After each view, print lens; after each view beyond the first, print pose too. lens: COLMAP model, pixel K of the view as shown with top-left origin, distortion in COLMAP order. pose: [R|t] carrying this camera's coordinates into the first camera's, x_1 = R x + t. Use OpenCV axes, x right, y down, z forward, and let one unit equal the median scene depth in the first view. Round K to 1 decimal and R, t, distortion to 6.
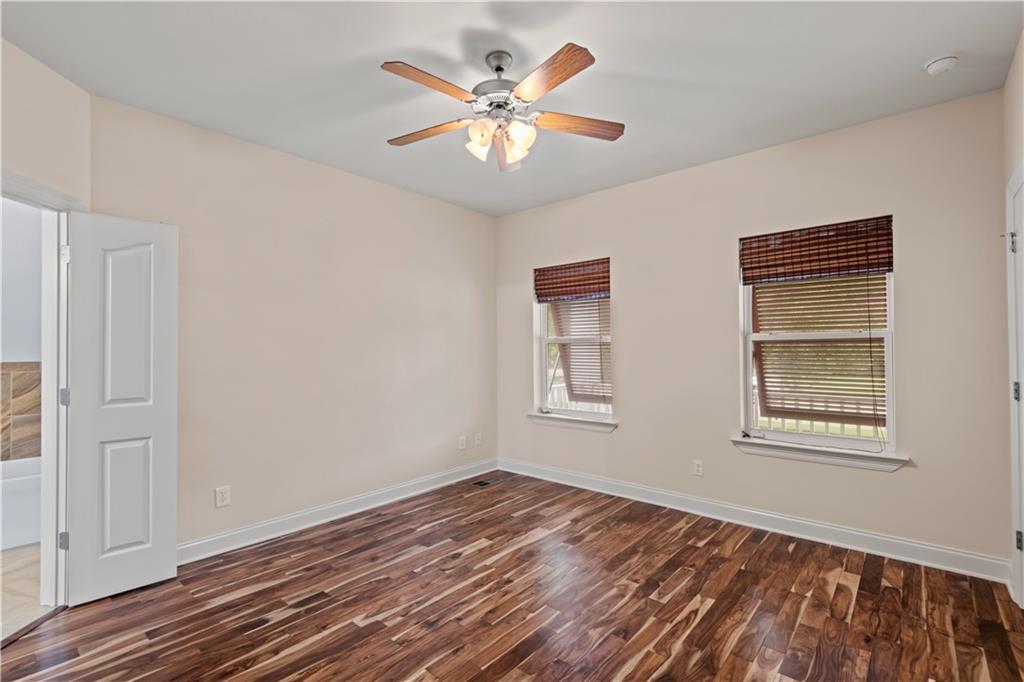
lens RADIAL K [[470.3, 0, 538.2], [0, 470.3, 332.6], [0, 0, 1]] dist [-0.000929, -0.004224]
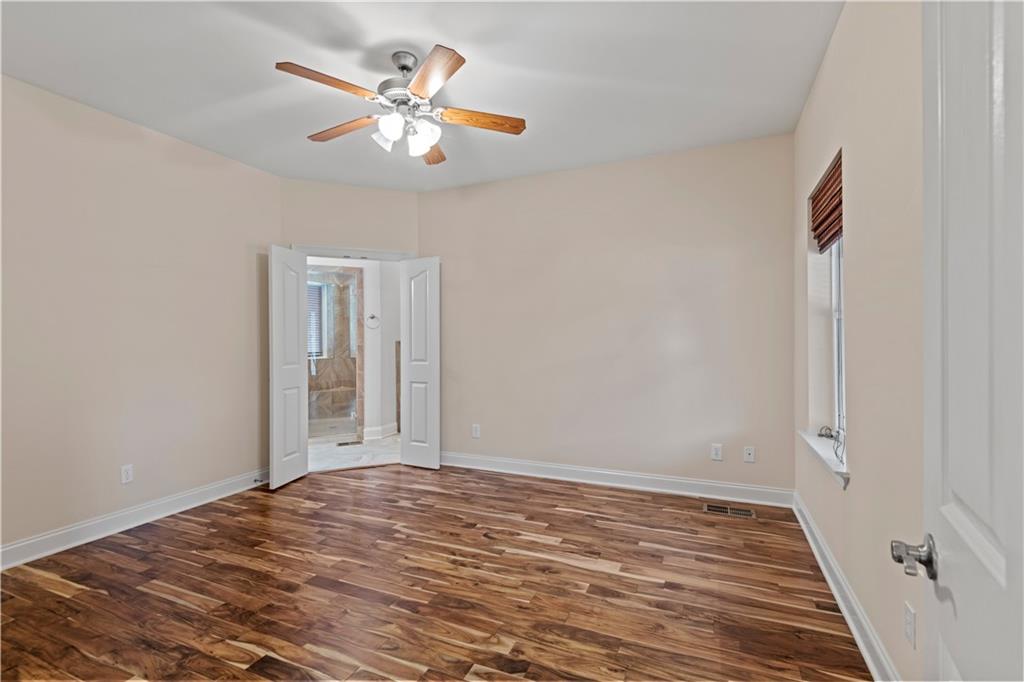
lens RADIAL K [[470.3, 0, 516.1], [0, 470.3, 340.8], [0, 0, 1]] dist [-0.000929, -0.004224]
pose [[0.295063, 0.025739, -0.955131, 0.746726], [0.019367, 0.999271, 0.032911, 0.014821], [0.955281, -0.028209, 0.294350, 0.661691]]
